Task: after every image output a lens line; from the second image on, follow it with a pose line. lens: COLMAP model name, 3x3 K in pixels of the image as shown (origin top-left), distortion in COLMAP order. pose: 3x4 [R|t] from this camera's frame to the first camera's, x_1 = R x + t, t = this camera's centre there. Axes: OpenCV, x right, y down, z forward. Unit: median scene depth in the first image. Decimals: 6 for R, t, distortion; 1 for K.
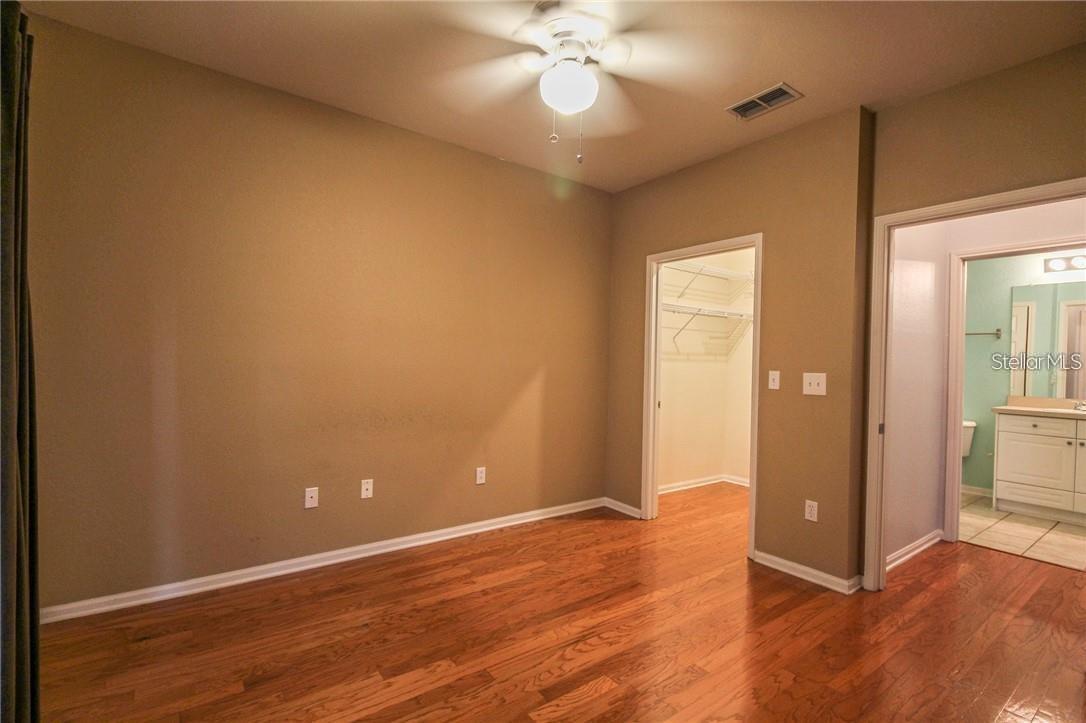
lens RADIAL K [[503.0, 0, 563.2], [0, 503.0, 365.4], [0, 0, 1]] dist [0.011512, -0.000885]
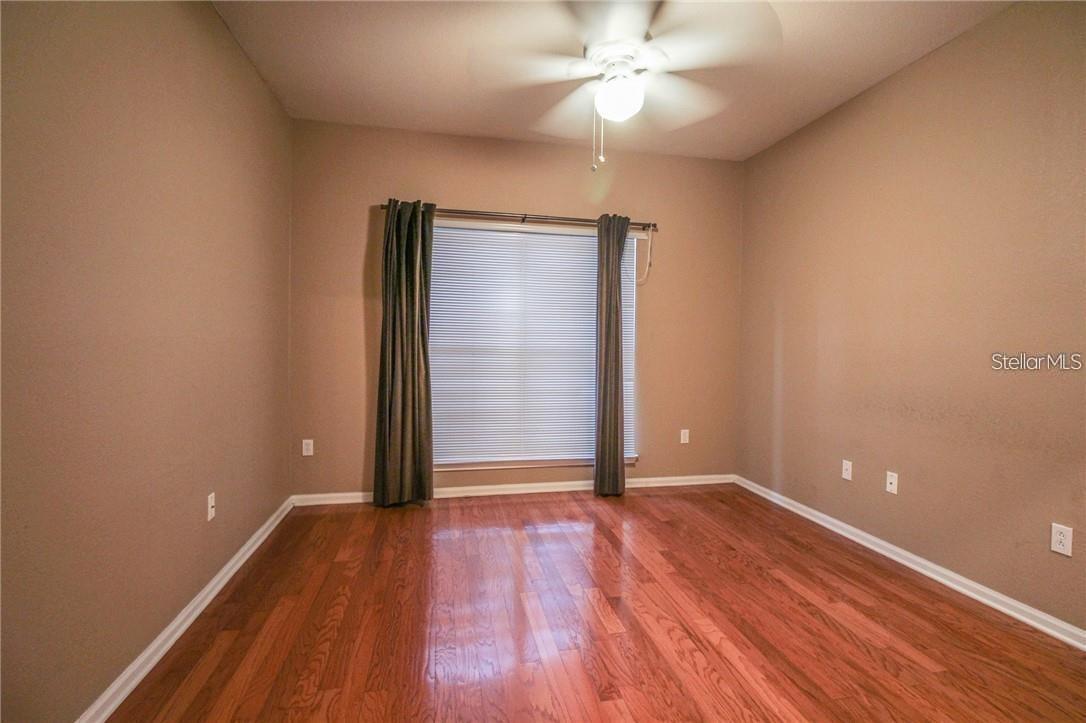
lens RADIAL K [[503.0, 0, 541.6], [0, 503.0, 356.5], [0, 0, 1]] dist [0.011512, -0.000885]
pose [[-0.444144, -0.008455, -0.895916, 0.817872], [-0.032052, 0.999465, 0.006458, 0.036712], [0.895382, 0.031584, -0.444178, 0.962828]]
